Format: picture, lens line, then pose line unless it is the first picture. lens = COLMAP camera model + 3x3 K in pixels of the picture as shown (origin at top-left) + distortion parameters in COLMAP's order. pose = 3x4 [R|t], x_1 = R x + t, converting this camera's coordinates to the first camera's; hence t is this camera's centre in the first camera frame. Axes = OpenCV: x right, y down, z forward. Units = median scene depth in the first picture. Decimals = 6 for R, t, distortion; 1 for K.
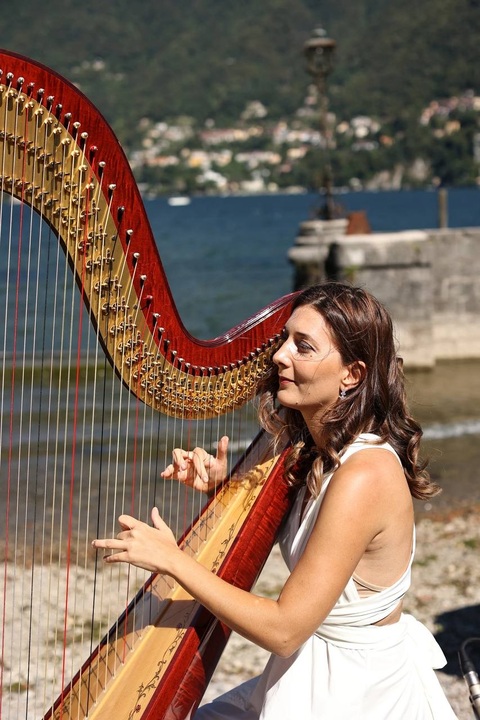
lens RADIAL K [[1100.3, 0, 243.6], [0, 1100.3, 361.3], [0, 0, 1]] dist [-0.036066, 0.000000]
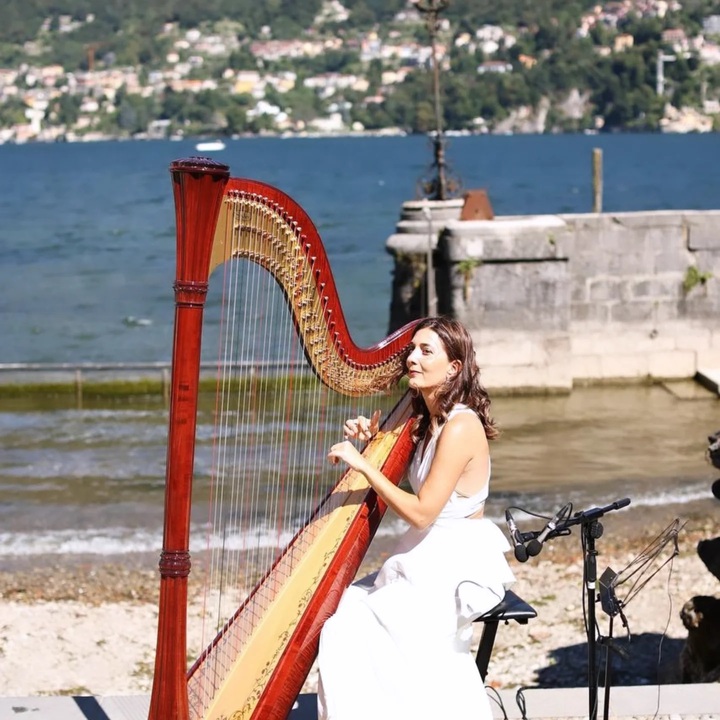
lens RADIAL K [[1689.4, 0, 358.6], [0, 1689.4, 360.5], [0, 0, 1]] dist [-0.067049, 0.000000]
pose [[0.999441, 0.013274, 0.030697, -0.015049], [-0.012807, 0.999800, -0.015385, 0.004656], [-0.030895, 0.014983, 0.999410, -0.190713]]
